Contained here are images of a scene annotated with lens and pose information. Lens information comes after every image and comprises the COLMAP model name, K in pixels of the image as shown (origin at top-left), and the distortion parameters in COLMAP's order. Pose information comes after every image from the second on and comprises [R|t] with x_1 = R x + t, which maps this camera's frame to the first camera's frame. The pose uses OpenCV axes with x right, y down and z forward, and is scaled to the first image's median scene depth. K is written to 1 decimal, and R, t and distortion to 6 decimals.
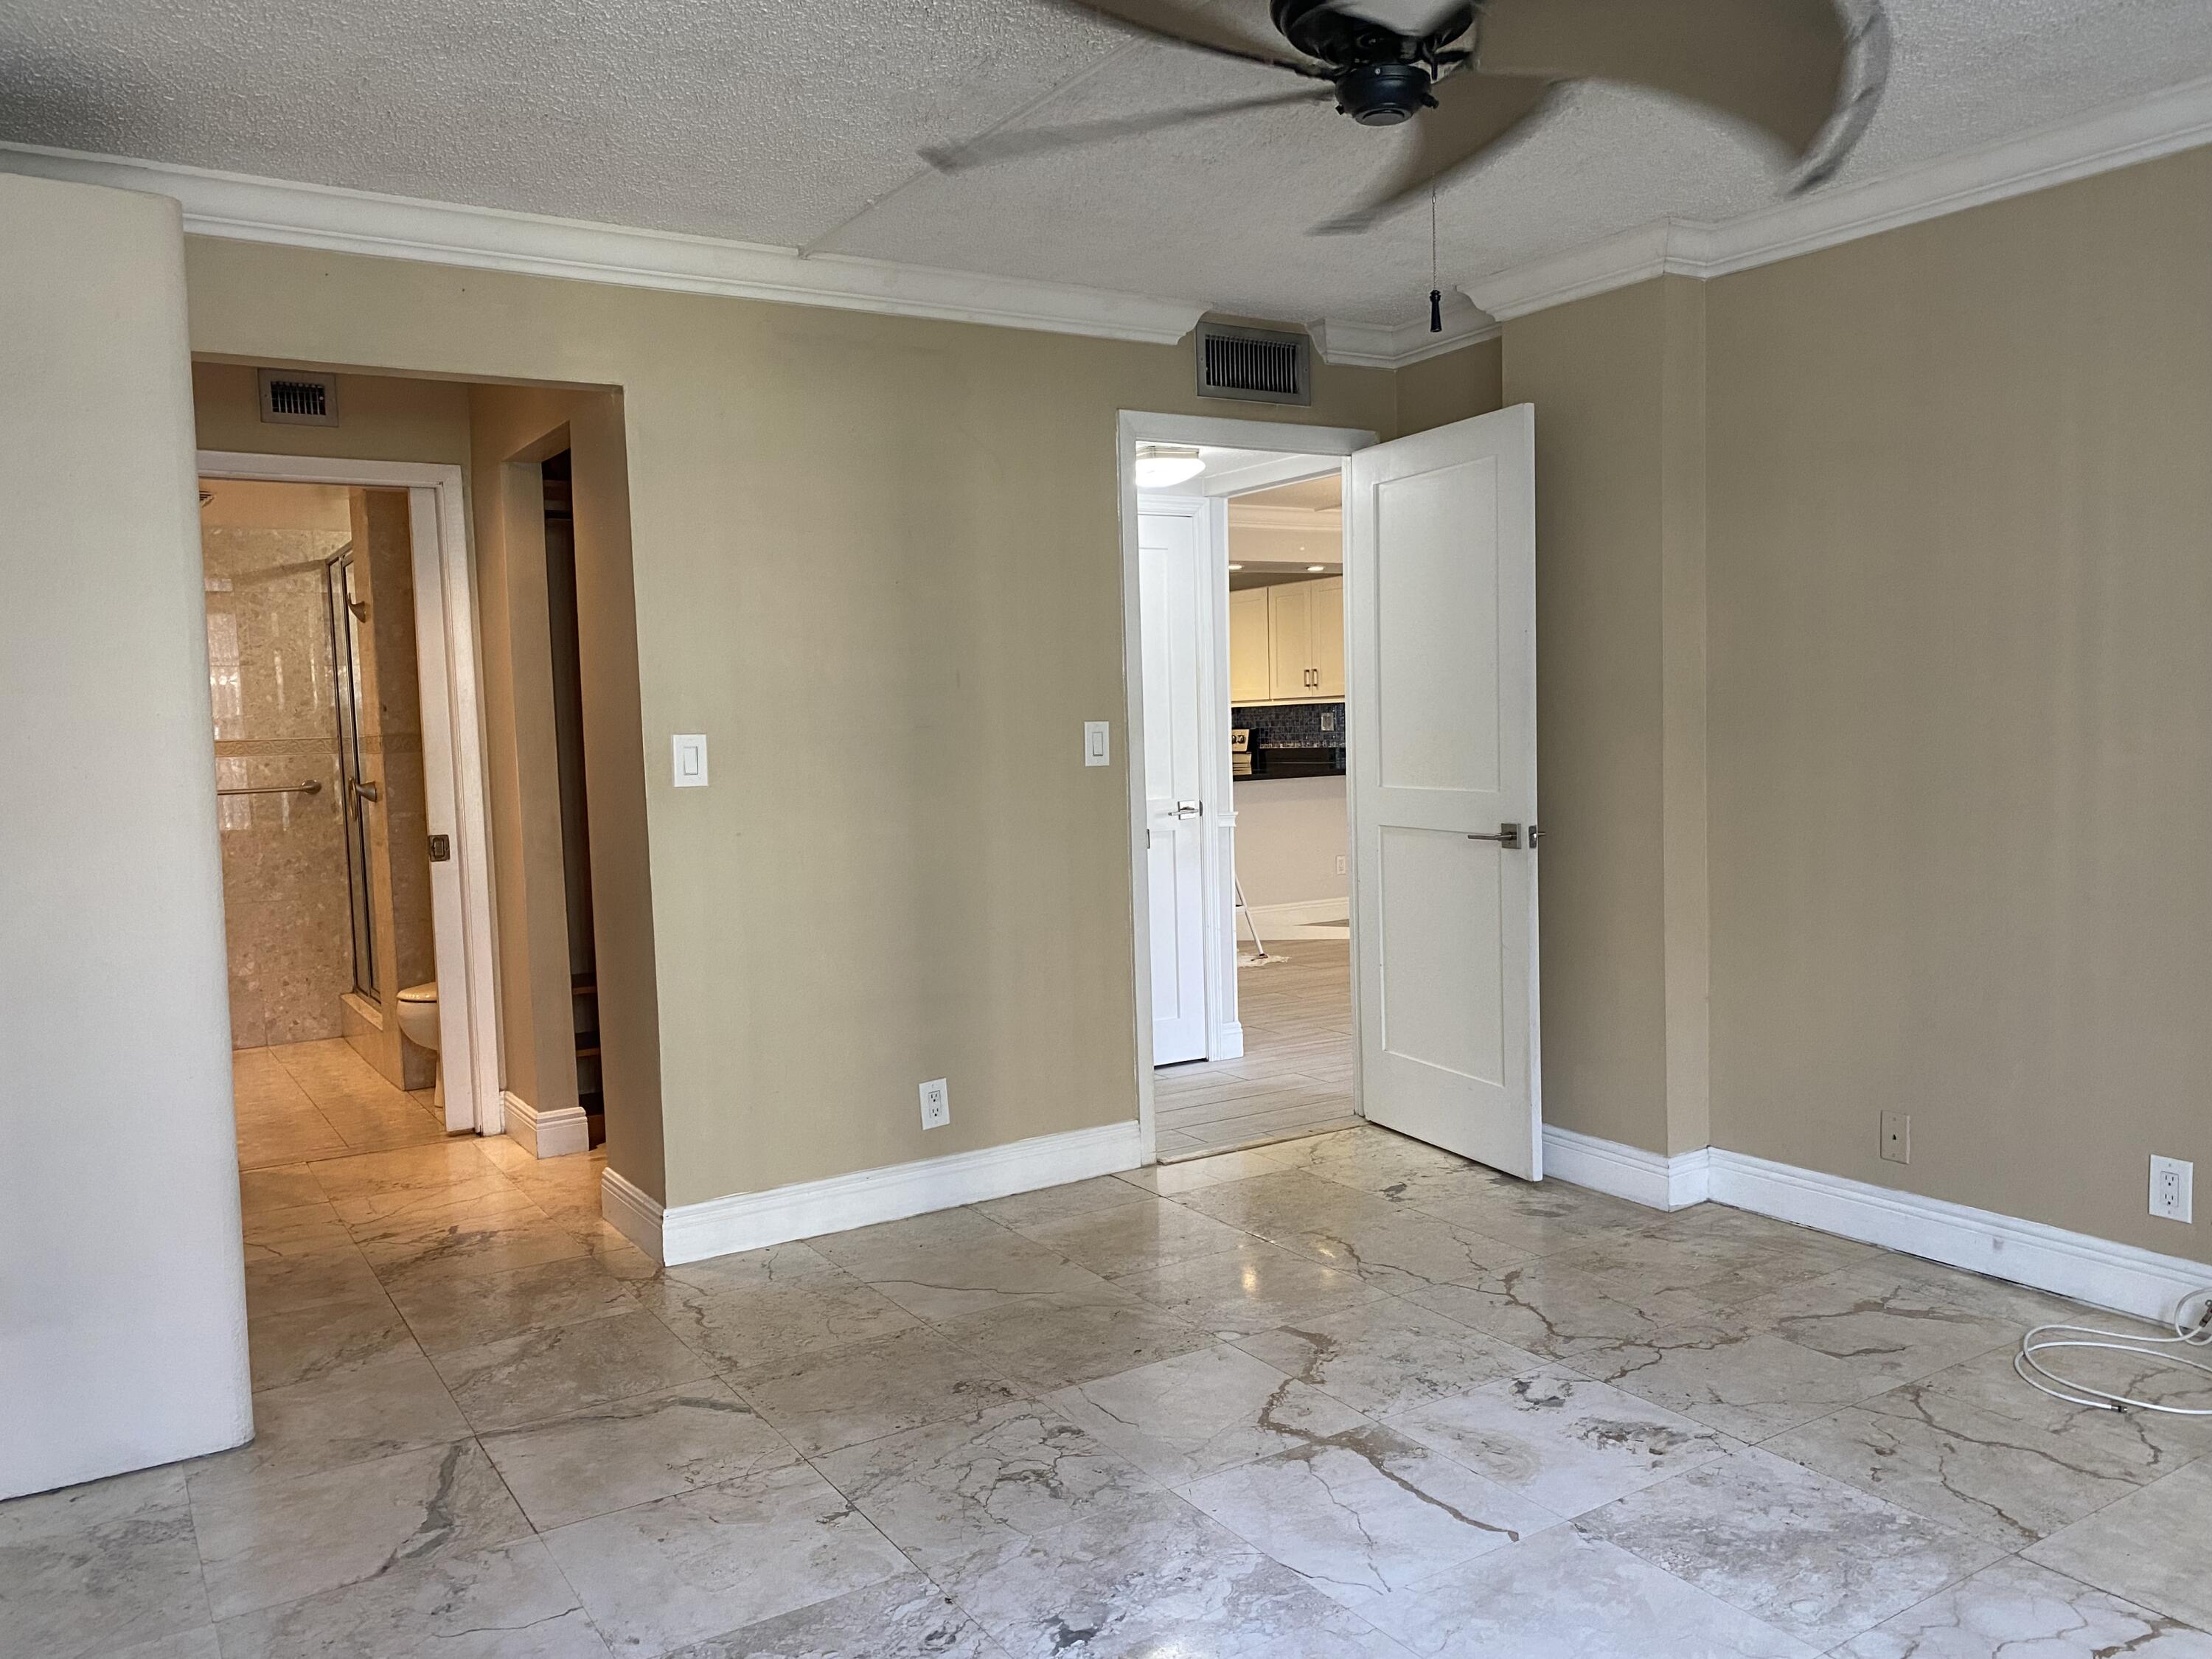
lens RADIAL K [[1678.3, 0, 1092.3], [0, 1678.3, 841.8], [0, 0, 1]] dist [0.043395, -0.045623]
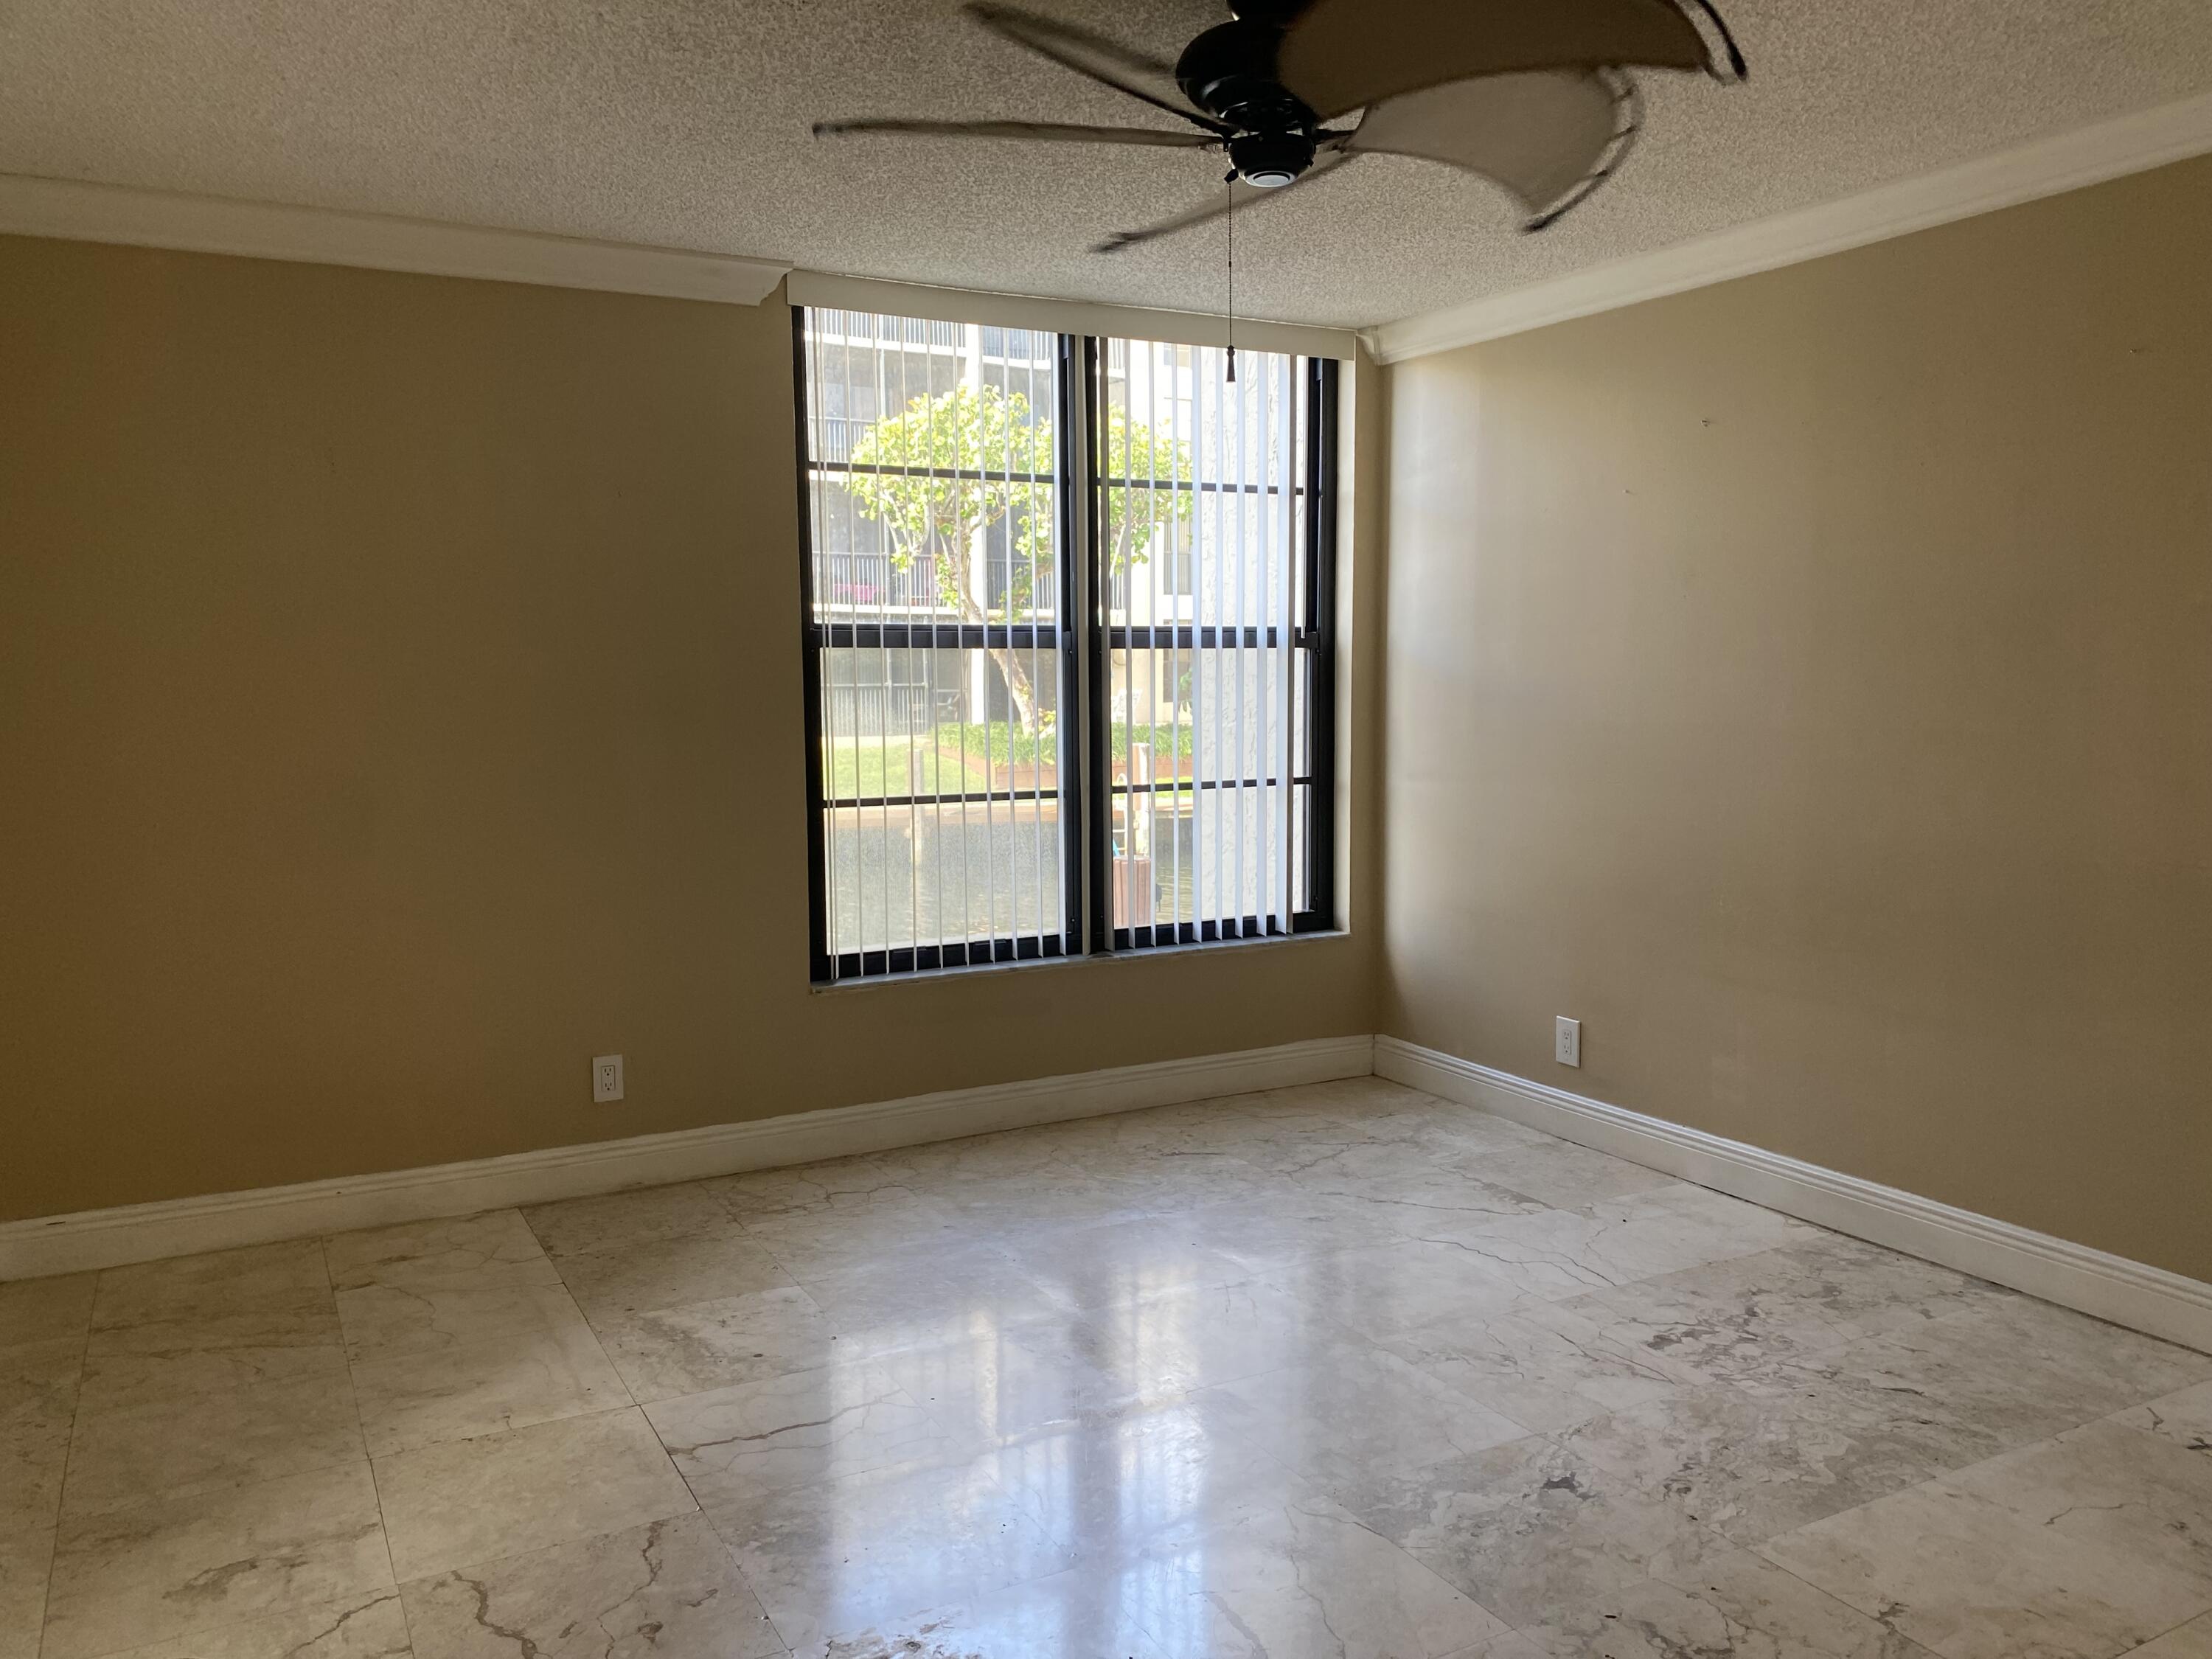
lens RADIAL K [[1678.3, 0, 1092.3], [0, 1678.3, 841.8], [0, 0, 1]] dist [0.043395, -0.045623]
pose [[-0.996727, 0.026335, 0.076432, 0.136943], [0.039353, 0.983927, 0.174178, -0.122598], [-0.070617, 0.176616, -0.981743, 1.343957]]
